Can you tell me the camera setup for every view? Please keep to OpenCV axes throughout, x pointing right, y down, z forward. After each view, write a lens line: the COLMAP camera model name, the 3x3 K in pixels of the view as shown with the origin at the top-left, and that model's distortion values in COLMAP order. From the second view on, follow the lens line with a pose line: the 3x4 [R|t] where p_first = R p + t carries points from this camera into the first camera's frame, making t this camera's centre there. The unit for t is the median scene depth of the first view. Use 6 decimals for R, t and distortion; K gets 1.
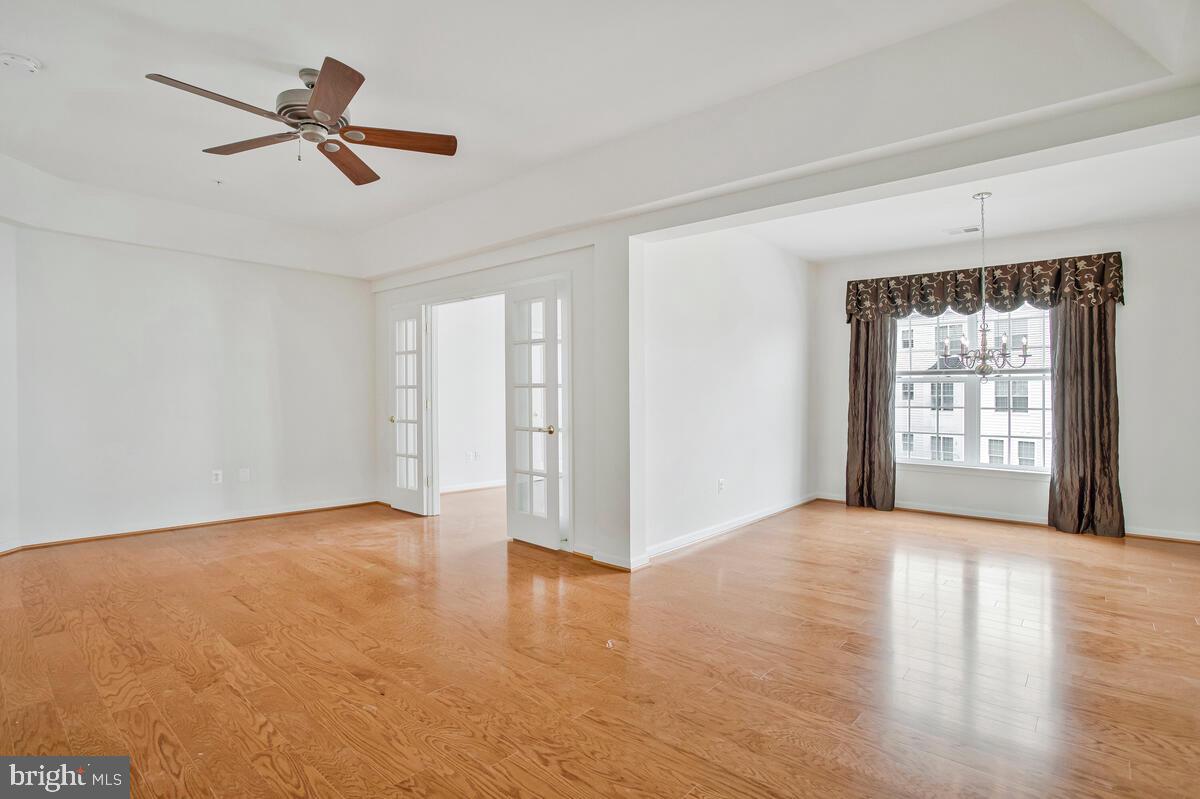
lens RADIAL K [[570.9, 0, 604.9], [0, 570.9, 401.3], [0, 0, 1]] dist [-0.010570, 0.002062]
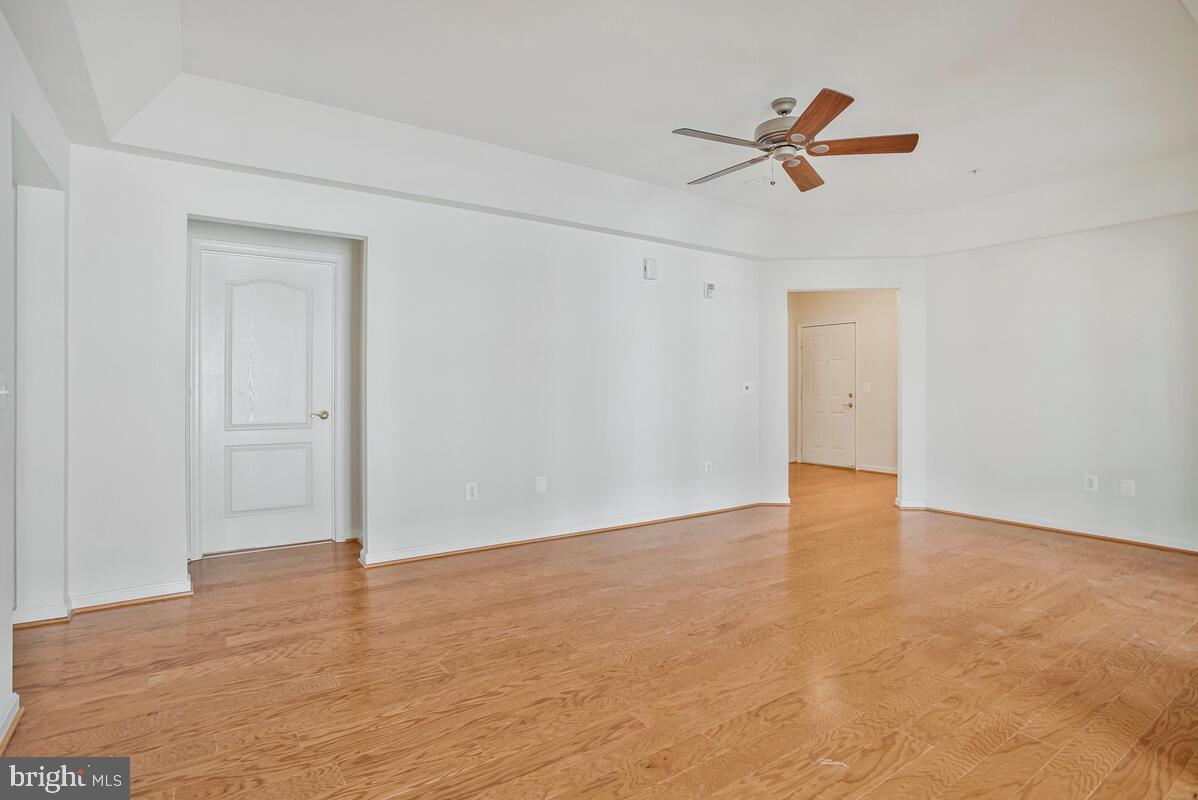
lens RADIAL K [[614.8, 0, 592.0], [0, 614.8, 399.5], [0, 0, 1]] dist [-0.039407, 0.006968]
pose [[-0.243025, 0.002319, -0.970017, 0.393475], [-0.007923, 0.999959, 0.004375, 0.006865], [0.969988, 0.008749, -0.242996, 0.481006]]
